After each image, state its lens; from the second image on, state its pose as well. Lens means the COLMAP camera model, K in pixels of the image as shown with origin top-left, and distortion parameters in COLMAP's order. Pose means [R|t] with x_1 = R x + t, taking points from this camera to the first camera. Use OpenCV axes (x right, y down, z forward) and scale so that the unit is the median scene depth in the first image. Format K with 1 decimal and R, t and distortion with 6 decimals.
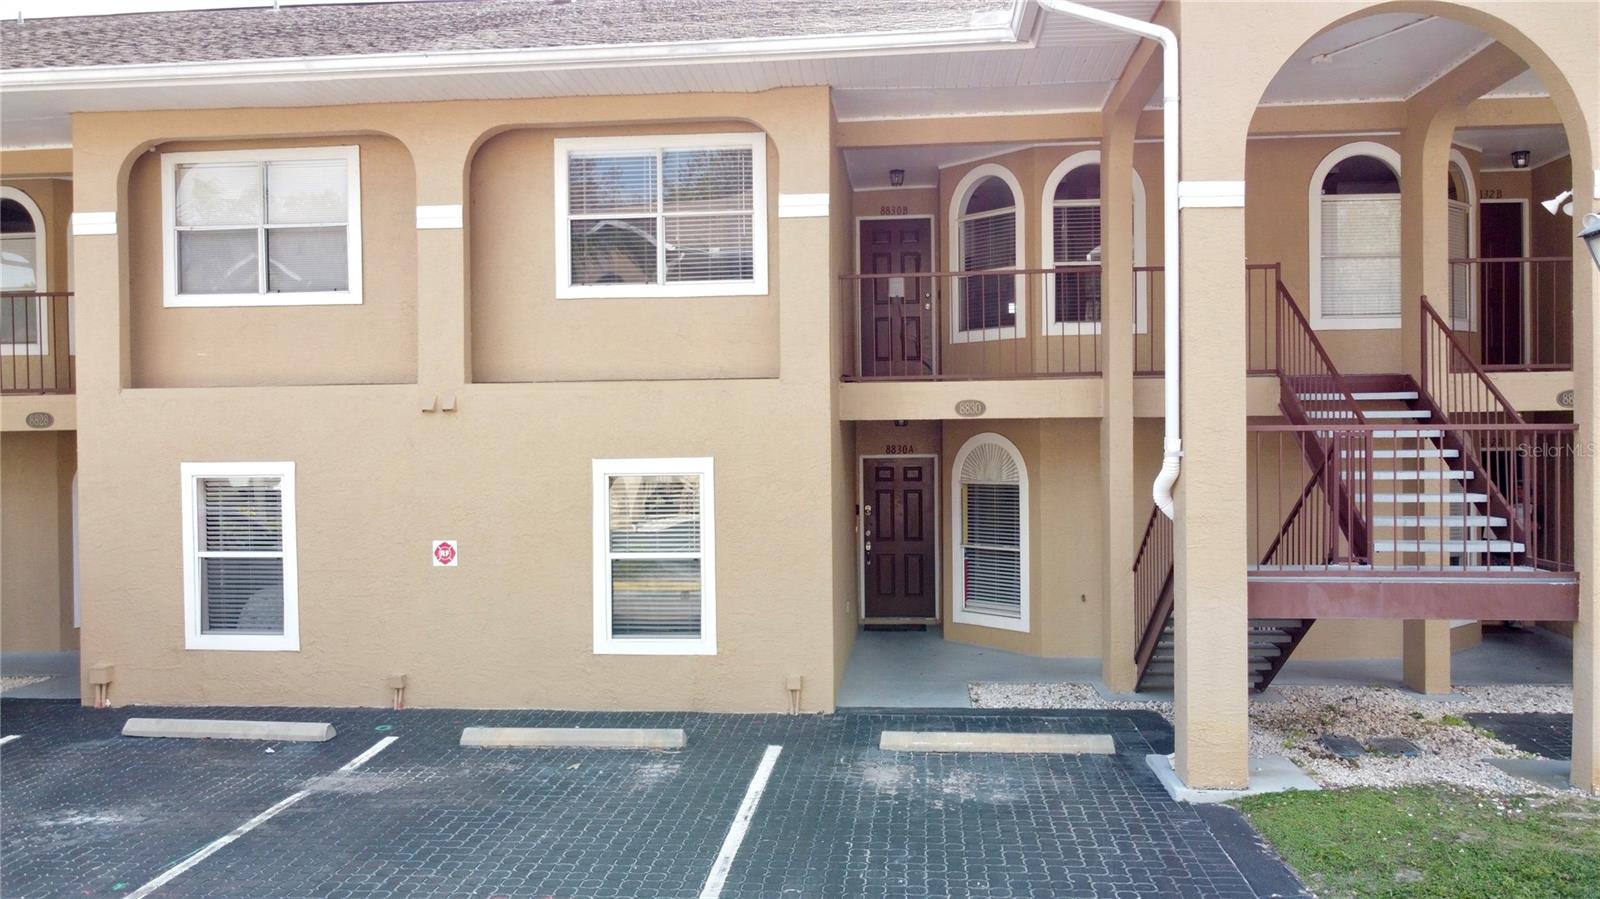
lens RADIAL K [[1218.7, 0, 802.3], [0, 1218.7, 448.8], [0, 0, 1]] dist [-0.003414, 0.000351]
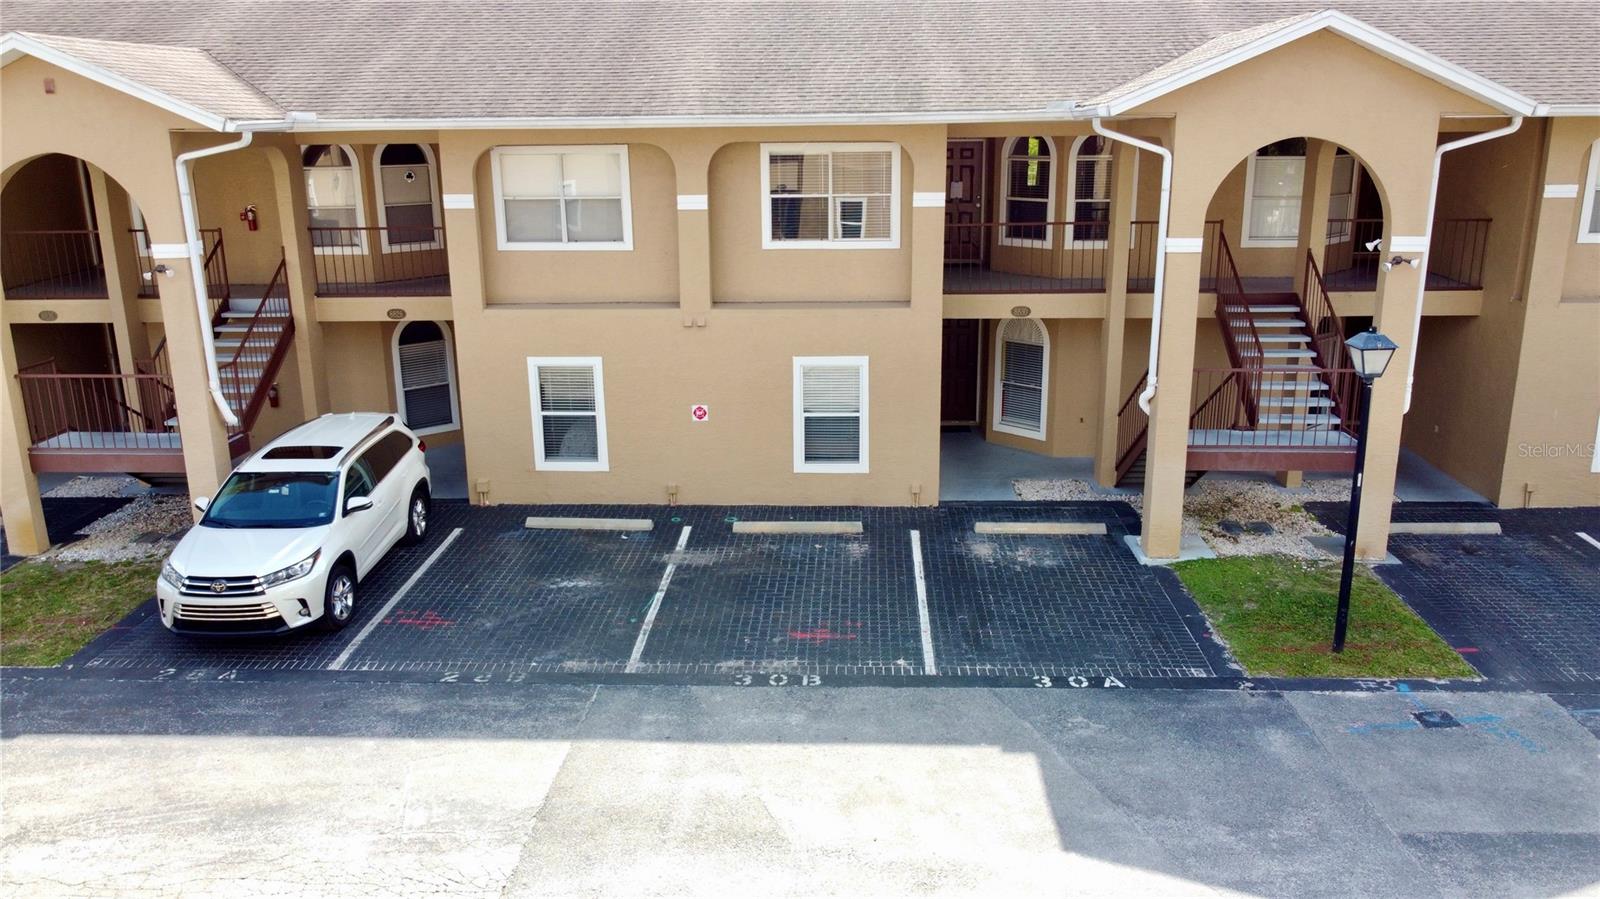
lens RADIAL K [[1218.7, 0, 799.2], [0, 1218.7, 447.8], [0, 0, 1]] dist [-0.003414, 0.000351]
pose [[0.999063, -0.012465, 0.041448, -0.231489], [0.001677, 0.968061, 0.250708, -0.278110], [-0.043250, -0.250403, 0.967175, -0.589967]]
